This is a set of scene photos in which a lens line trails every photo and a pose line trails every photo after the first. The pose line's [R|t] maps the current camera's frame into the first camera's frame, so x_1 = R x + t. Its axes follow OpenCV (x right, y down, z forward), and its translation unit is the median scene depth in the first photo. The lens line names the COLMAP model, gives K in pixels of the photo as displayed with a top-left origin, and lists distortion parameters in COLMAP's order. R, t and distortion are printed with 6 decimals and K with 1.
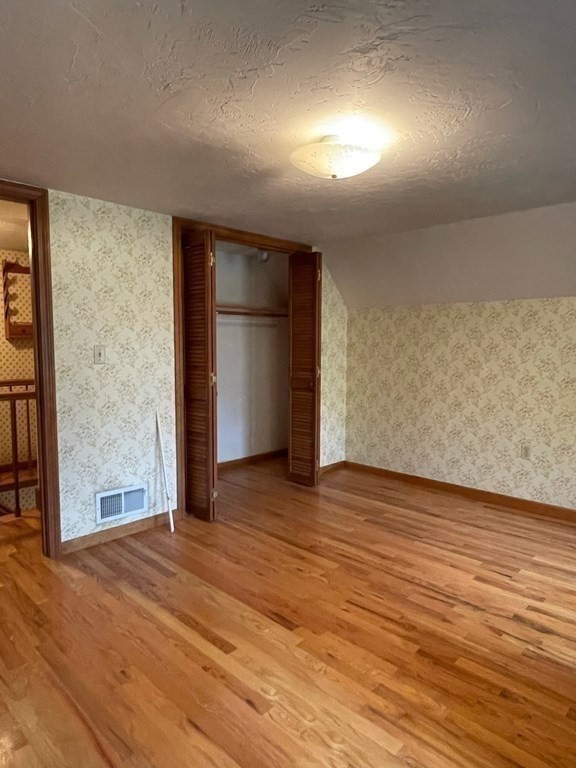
lens RADIAL K [[476.1, 0, 290.1], [0, 476.1, 377.9], [0, 0, 1]] dist [-0.000858, -0.001555]
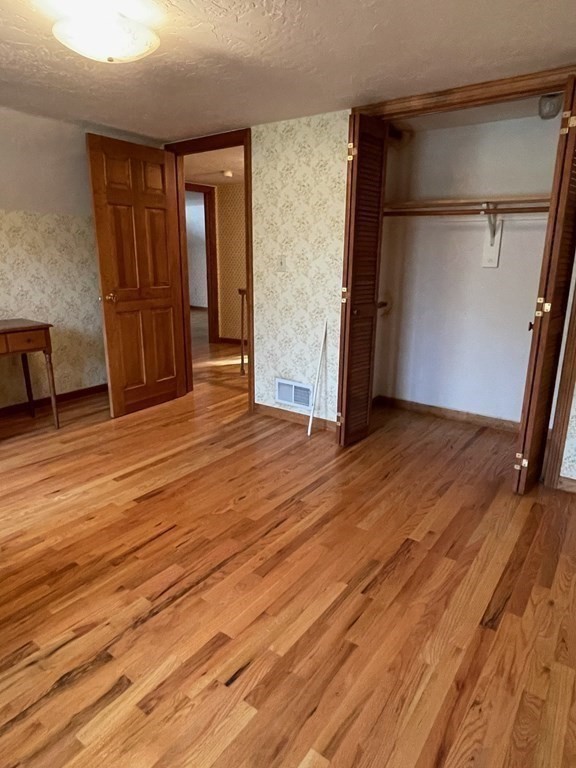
lens RADIAL K [[476.1, 0, 290.1], [0, 476.1, 377.9], [0, 0, 1]] dist [-0.000858, -0.001555]
pose [[0.143861, 0.247612, -0.958119, 0.842108], [-0.086512, 0.967630, 0.237081, -0.058242], [0.985809, 0.048782, 0.160626, 0.888134]]
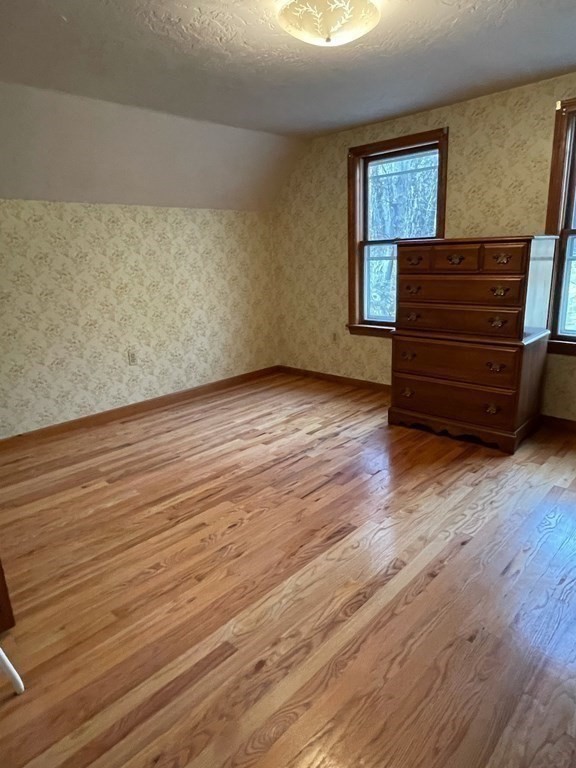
lens RADIAL K [[476.1, 0, 290.1], [0, 476.1, 377.9], [0, 0, 1]] dist [-0.000858, -0.001555]
pose [[-0.005939, -0.252041, 0.967698, -0.675010], [0.112074, 0.961451, 0.251102, -0.033760], [-0.993682, 0.109945, 0.022537, 0.816584]]
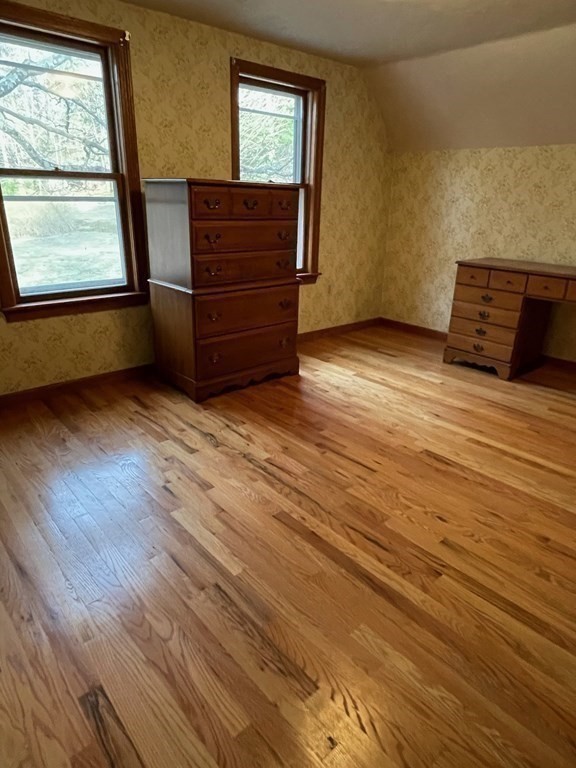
lens RADIAL K [[476.1, 0, 290.1], [0, 476.1, 377.9], [0, 0, 1]] dist [-0.000858, -0.001555]
pose [[-0.997139, -0.045736, 0.060179, 0.199748], [-0.016332, 0.907726, 0.419245, -0.070417], [-0.073801, 0.417063, -0.905876, 1.491171]]
